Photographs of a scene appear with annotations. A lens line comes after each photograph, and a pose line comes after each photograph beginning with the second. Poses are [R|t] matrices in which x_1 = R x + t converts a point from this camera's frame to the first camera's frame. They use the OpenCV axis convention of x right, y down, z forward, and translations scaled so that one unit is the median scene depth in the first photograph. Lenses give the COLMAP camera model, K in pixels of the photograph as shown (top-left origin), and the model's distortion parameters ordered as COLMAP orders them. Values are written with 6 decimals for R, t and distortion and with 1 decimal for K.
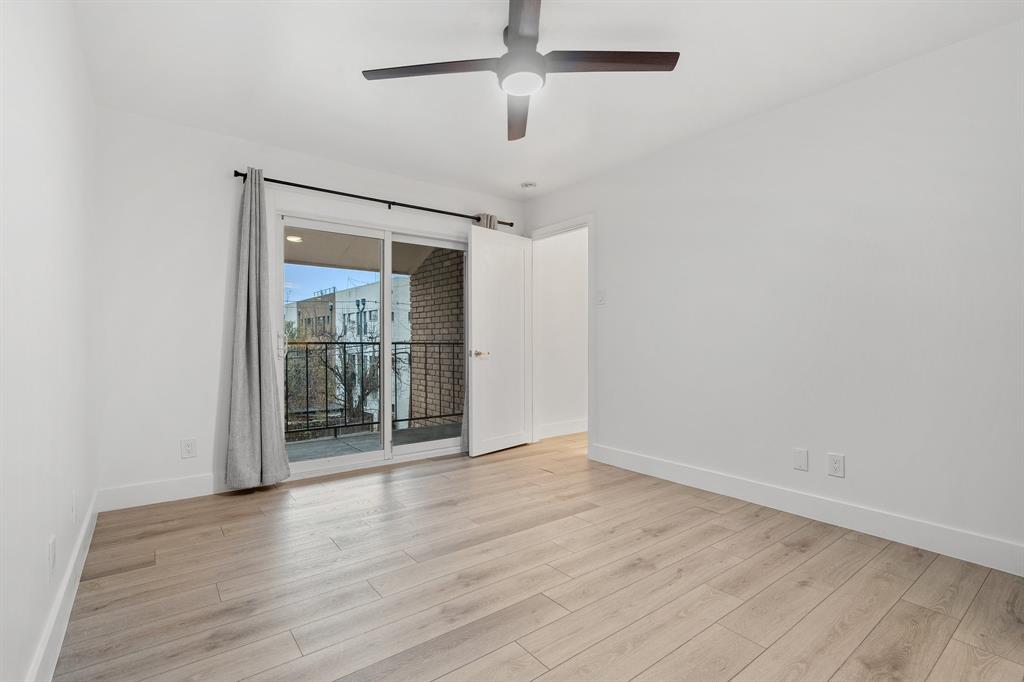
lens RADIAL K [[470.3, 0, 513.7], [0, 470.3, 345.0], [0, 0, 1]] dist [-0.005277, -0.000147]
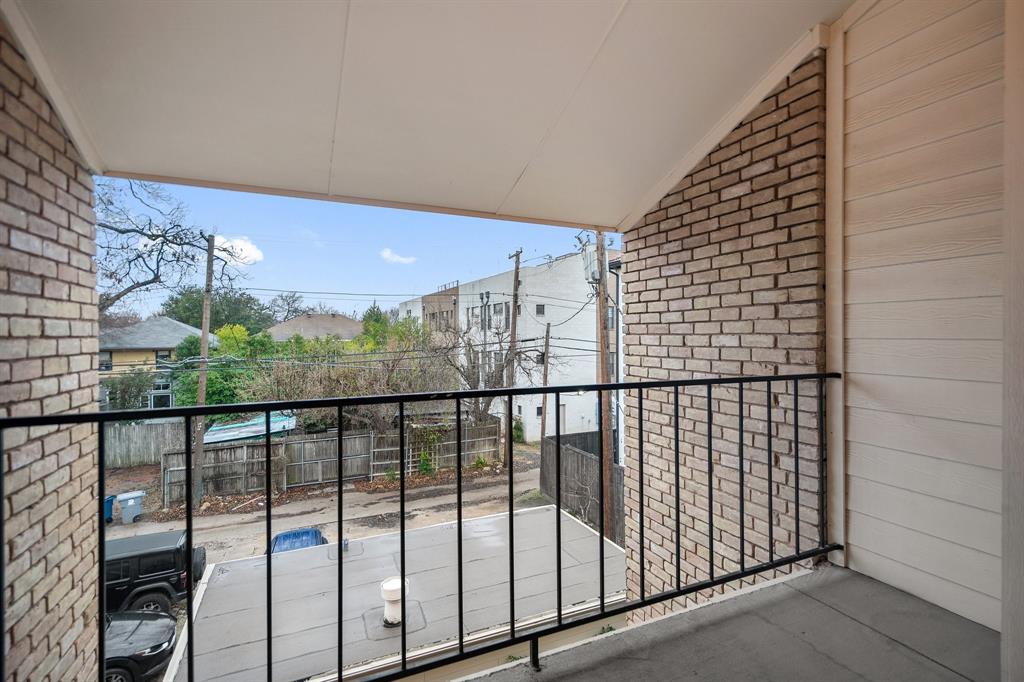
lens RADIAL K [[470.3, 0, 511.4], [0, 470.3, 335.8], [0, 0, 1]] dist [-0.005277, -0.000147]
pose [[0.970608, -0.001766, -0.240659, -0.055298], [0.000974, 0.999994, -0.003407, -0.007597], [0.240664, 0.003072, 0.970604, 0.116224]]
